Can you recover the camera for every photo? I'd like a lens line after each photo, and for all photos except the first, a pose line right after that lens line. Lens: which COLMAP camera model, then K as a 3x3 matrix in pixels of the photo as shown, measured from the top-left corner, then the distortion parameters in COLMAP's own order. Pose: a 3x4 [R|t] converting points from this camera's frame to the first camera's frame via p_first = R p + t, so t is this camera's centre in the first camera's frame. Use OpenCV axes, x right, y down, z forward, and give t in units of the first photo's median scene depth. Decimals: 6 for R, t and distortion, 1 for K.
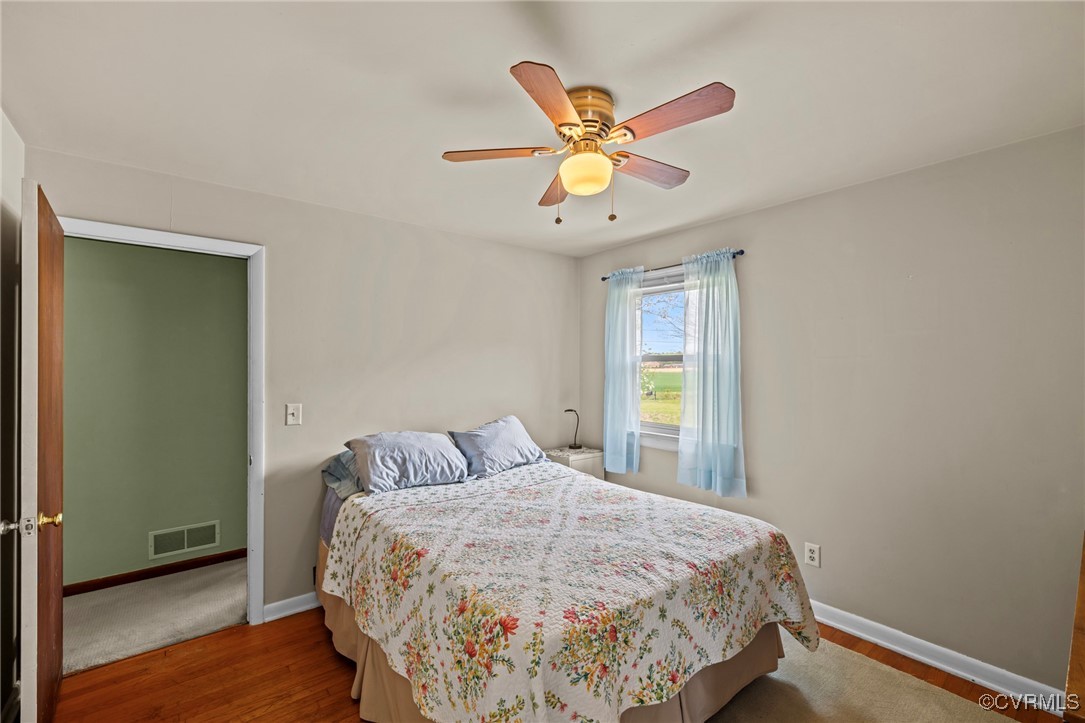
lens RADIAL K [[461.9, 0, 542.7], [0, 461.9, 340.4], [0, 0, 1]] dist [-0.000150, -0.000206]
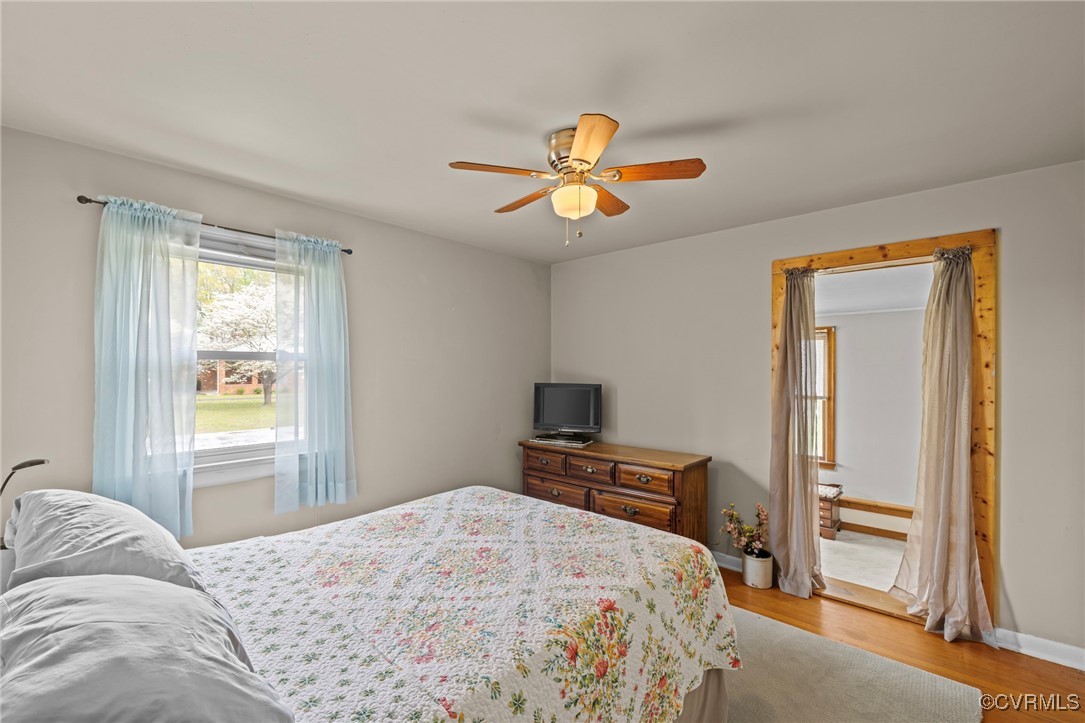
lens RADIAL K [[459.6, 0, 542.5], [0, 459.6, 361.5], [0, 0, 1]] dist [-0.000196, -0.000072]
pose [[-0.153848, 0.009052, 0.988053, -0.757605], [-0.058846, 0.998099, -0.018307, 0.046271], [-0.986341, -0.060960, -0.153023, 0.923504]]
